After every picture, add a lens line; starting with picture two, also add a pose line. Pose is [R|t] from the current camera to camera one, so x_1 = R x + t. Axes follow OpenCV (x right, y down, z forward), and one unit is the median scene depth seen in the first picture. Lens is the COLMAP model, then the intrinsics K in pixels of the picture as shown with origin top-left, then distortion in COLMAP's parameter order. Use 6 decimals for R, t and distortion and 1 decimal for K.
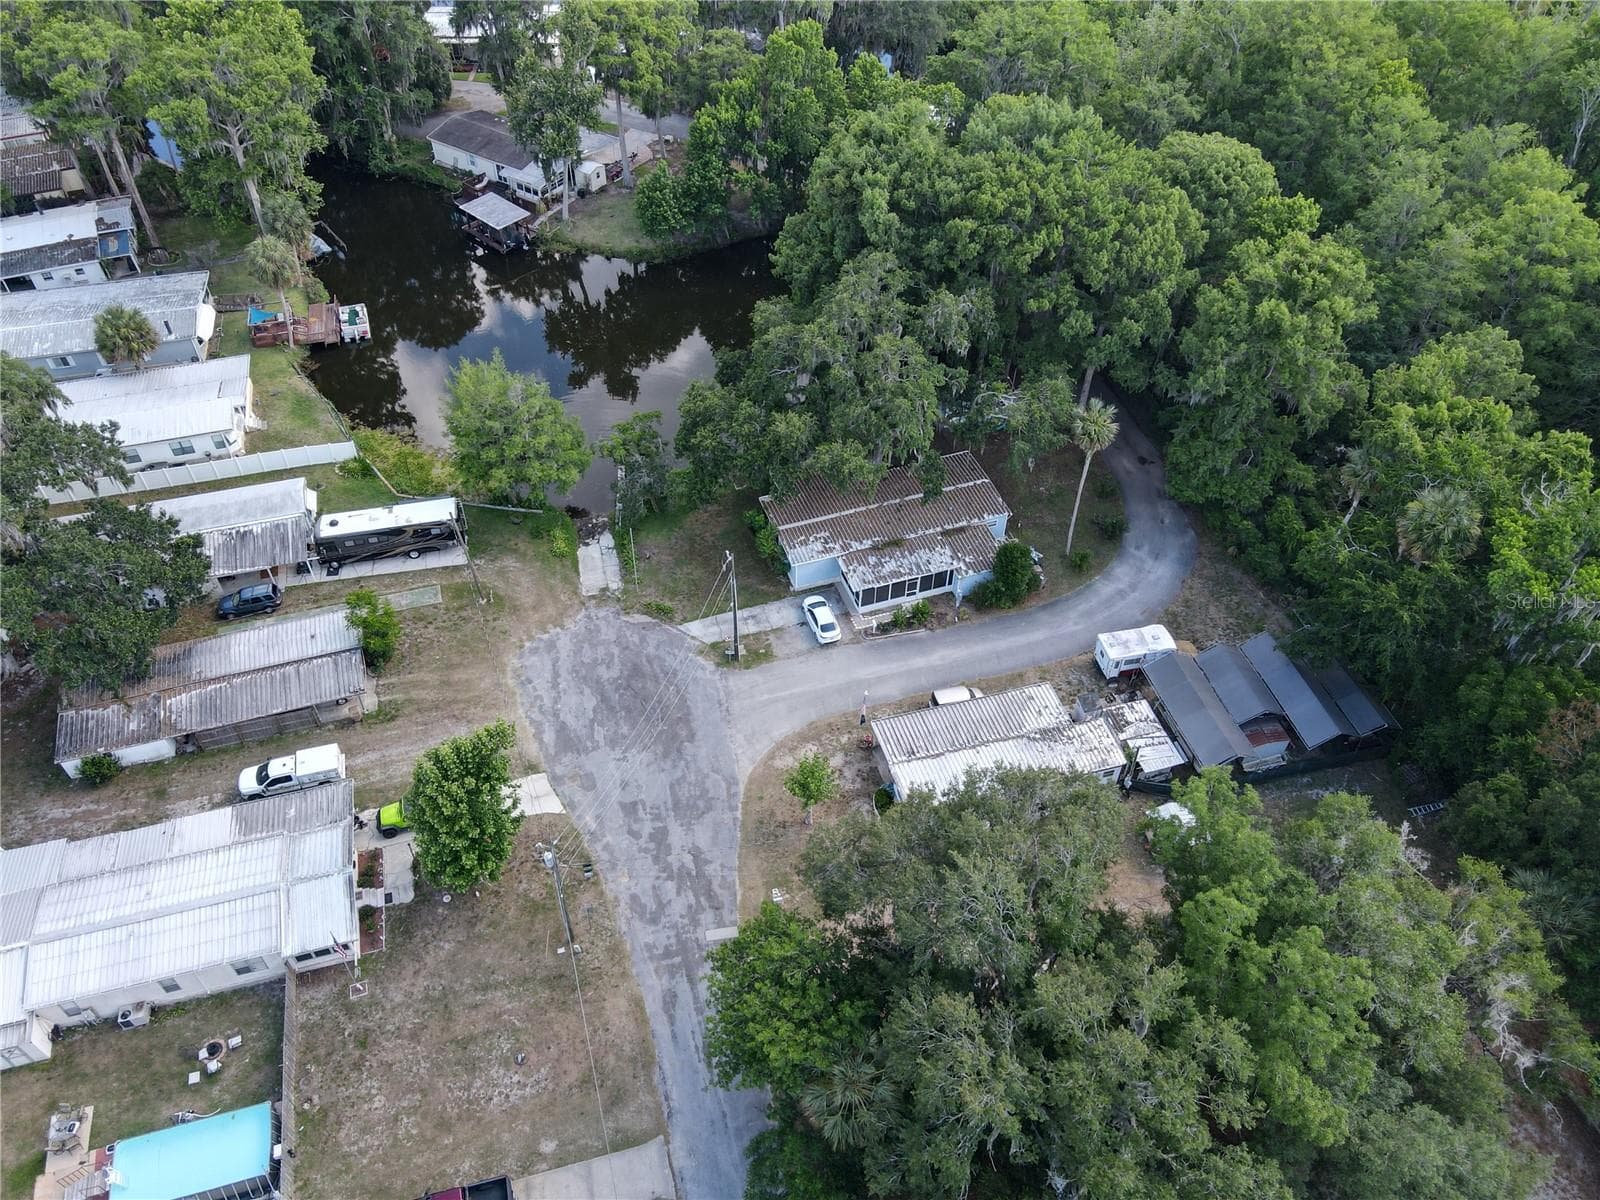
lens RADIAL K [[1176.4, 0, 805.7], [0, 1176.4, 593.6], [0, 0, 1]] dist [0.008896, 0.004295]
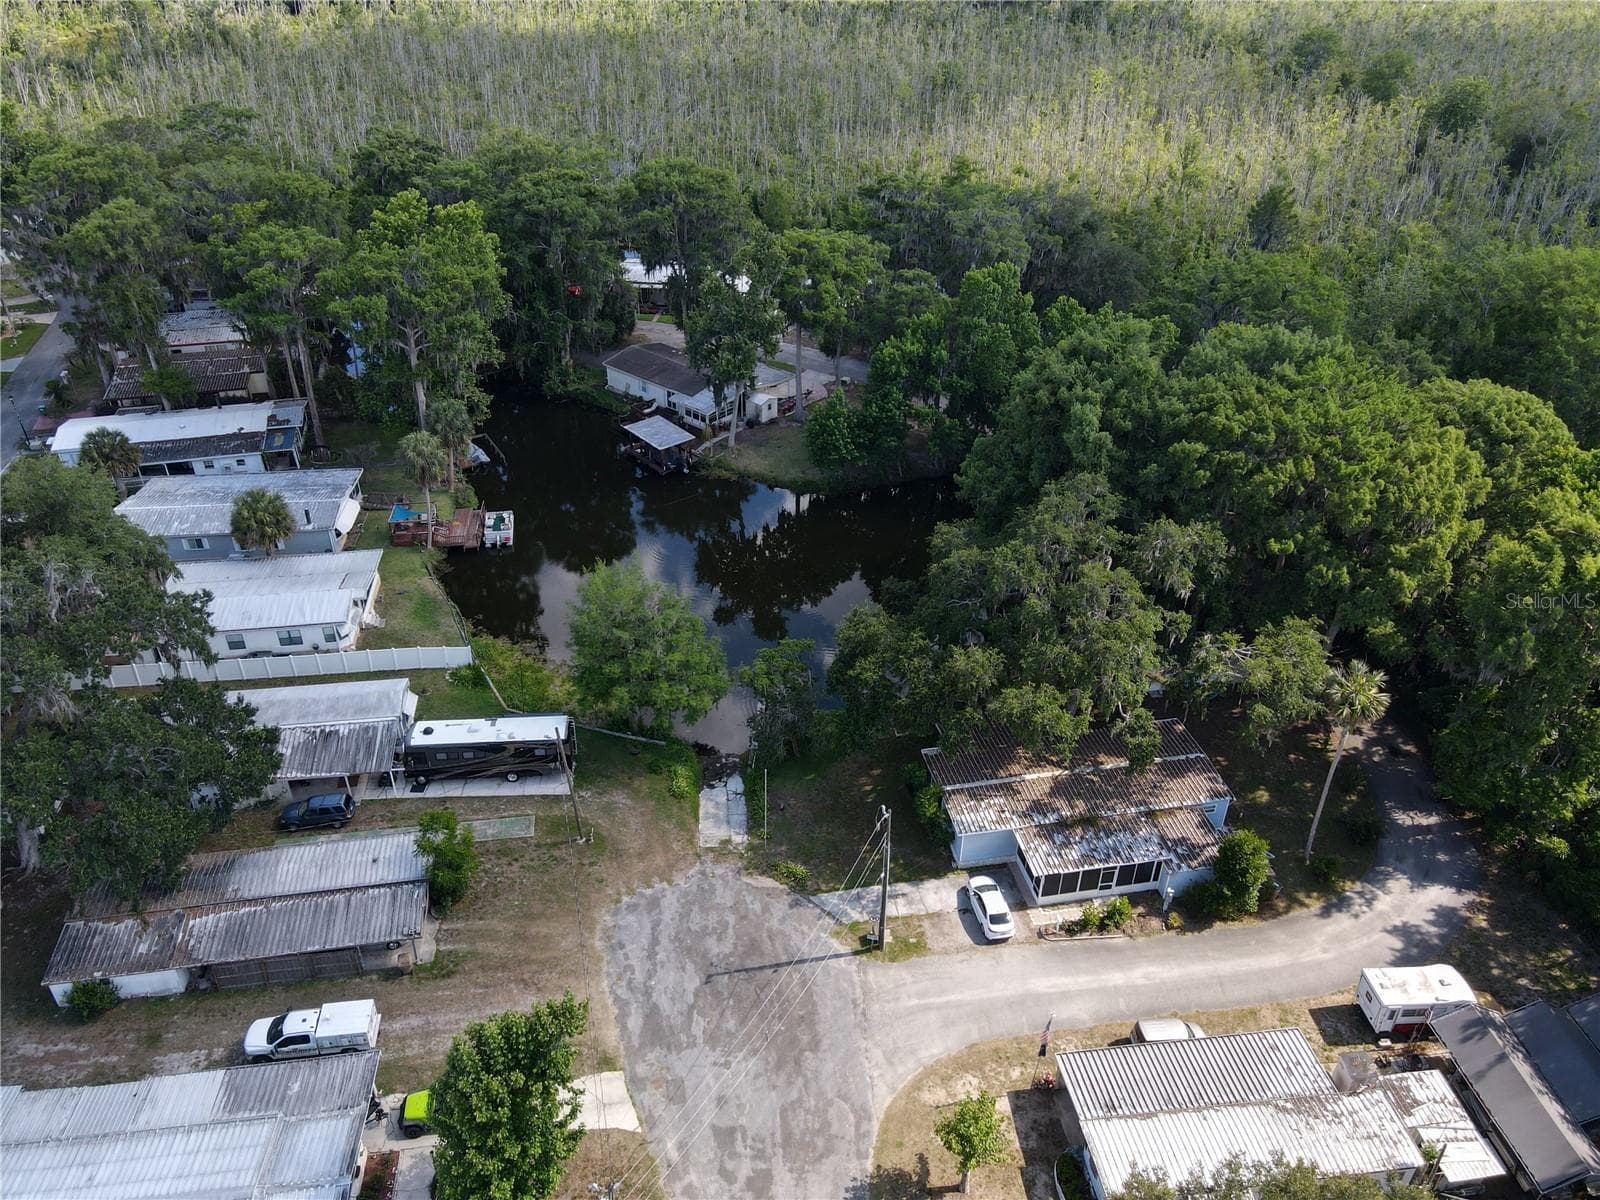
lens RADIAL K [[1176.4, 0, 795.0], [0, 1176.4, 602.9], [0, 0, 1]] dist [0.008896, 0.004295]
pose [[0.988504, 0.076419, -0.130458, -0.028408], [-0.103995, 0.969987, -0.219796, 0.010856], [0.109746, 0.230836, 0.966784, 0.169842]]
